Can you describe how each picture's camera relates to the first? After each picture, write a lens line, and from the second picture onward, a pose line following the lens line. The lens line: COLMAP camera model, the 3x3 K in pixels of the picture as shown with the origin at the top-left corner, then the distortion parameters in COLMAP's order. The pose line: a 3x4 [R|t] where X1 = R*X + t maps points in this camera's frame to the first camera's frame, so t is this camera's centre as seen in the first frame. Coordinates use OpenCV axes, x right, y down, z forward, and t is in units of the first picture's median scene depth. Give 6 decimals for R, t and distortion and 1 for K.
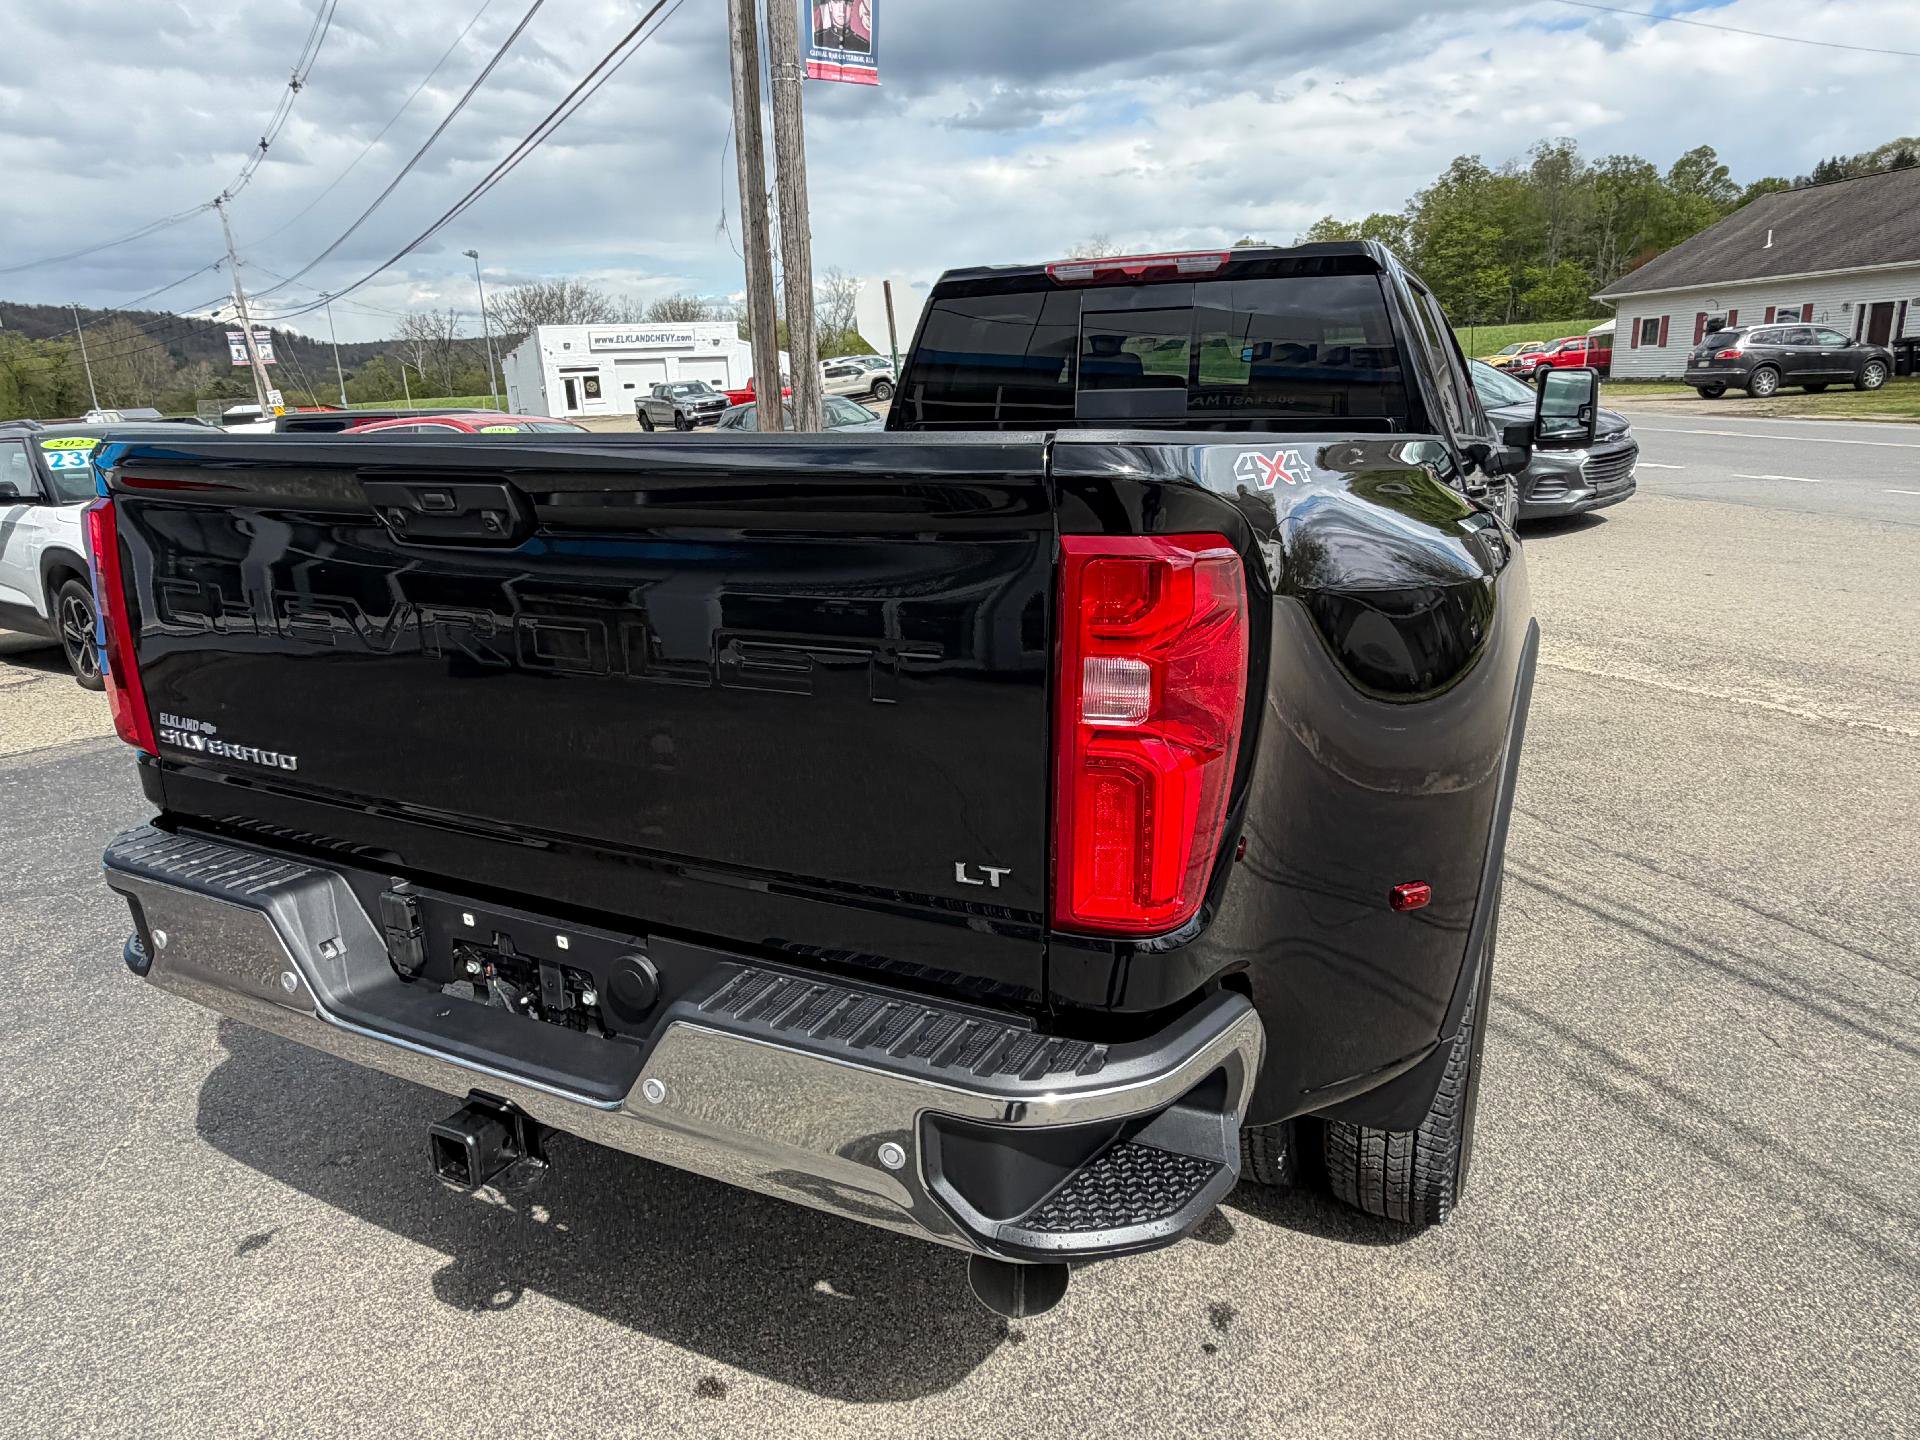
lens RADIAL K [[1226.1, 0, 951.3], [0, 1226.1, 720.6], [0, 0, 1]] dist [0.001327, 0.000592]
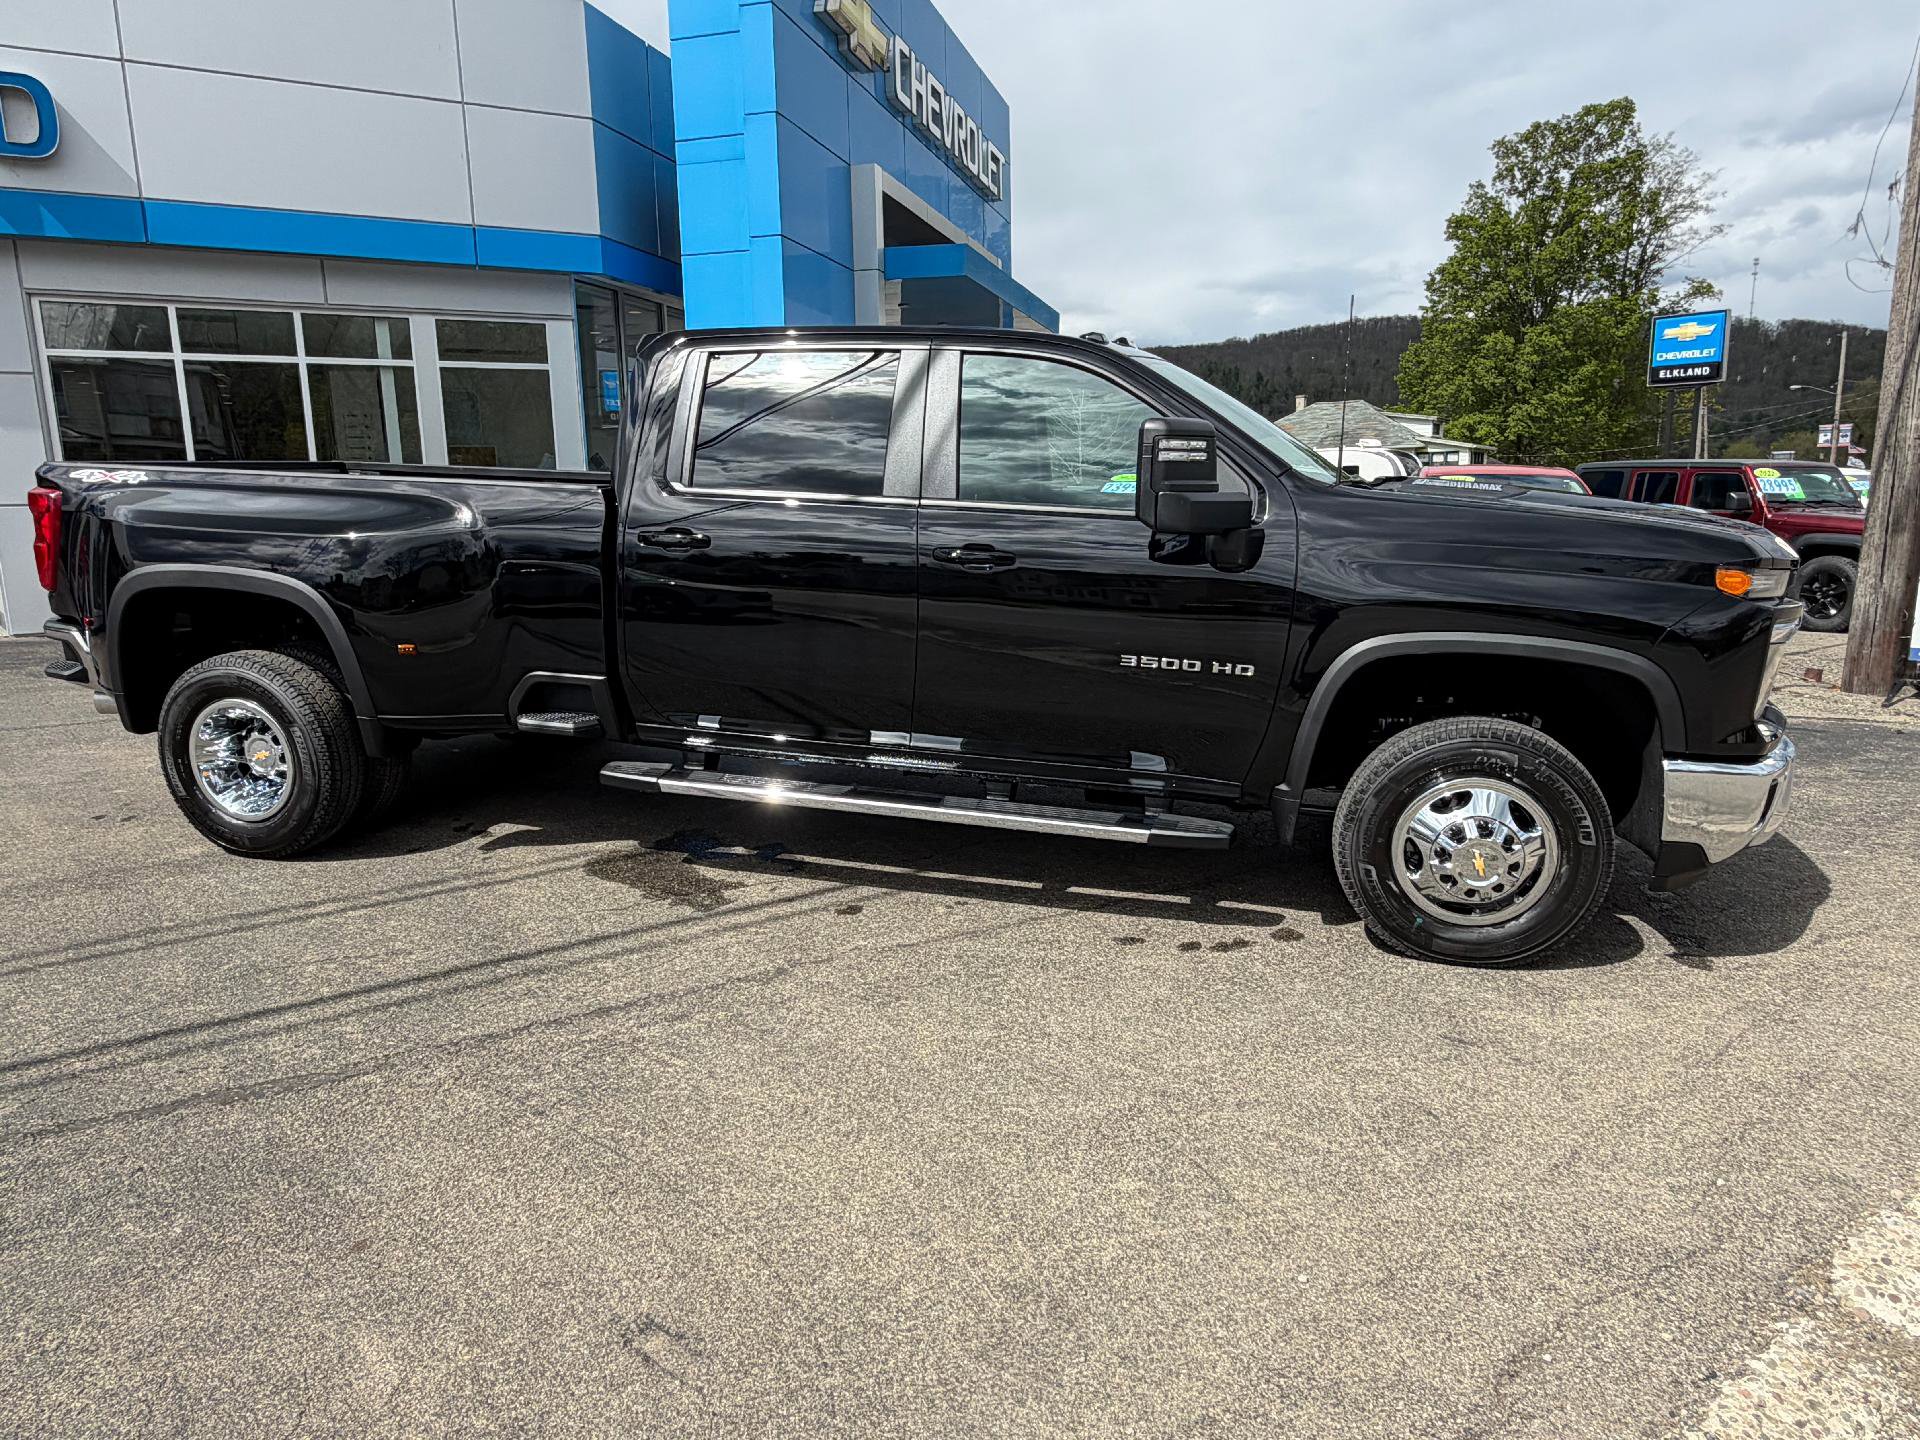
lens RADIAL K [[1226.1, 0, 951.3], [0, 1226.1, 720.6], [0, 0, 1]] dist [0.001327, 0.000592]
pose [[0.212126, 0.217806, -0.952661, 0.087518], [-0.251010, 0.954284, 0.162286, -0.014907], [0.944456, 0.204702, 0.257100, 0.054315]]
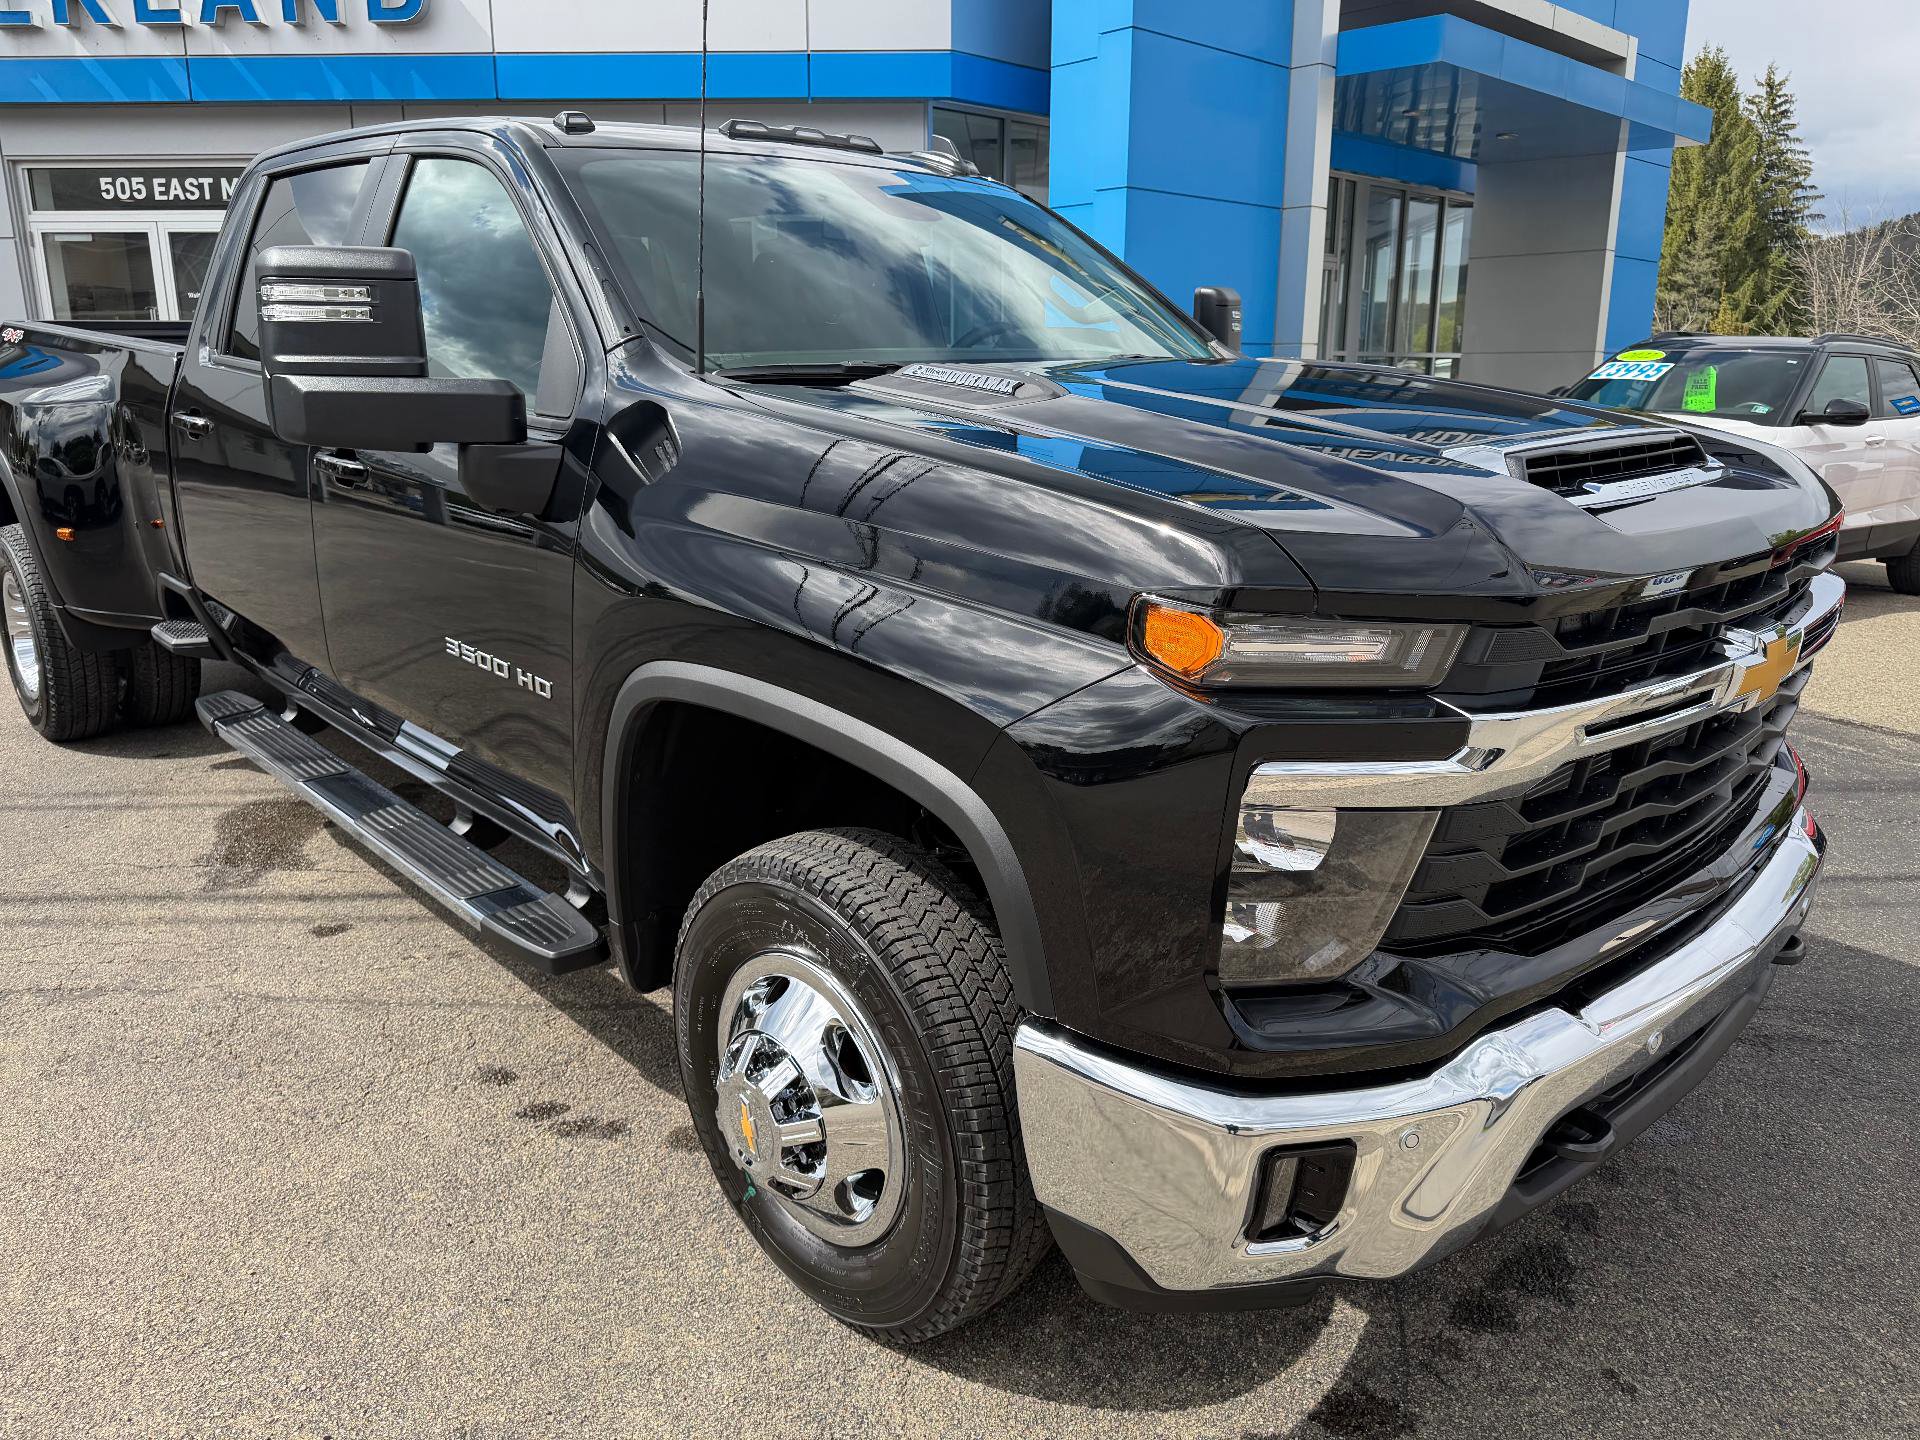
lens RADIAL K [[1388.3, 0, 960.0], [0, 1388.3, 720.0], [0, 0, 1]] dist [0.007526, 0.000994]
pose [[-0.335120, 0.269635, -0.902769, 0.066543], [-0.239928, 0.902164, 0.358519, -0.026524], [0.911114, 0.336746, -0.237640, 0.100015]]
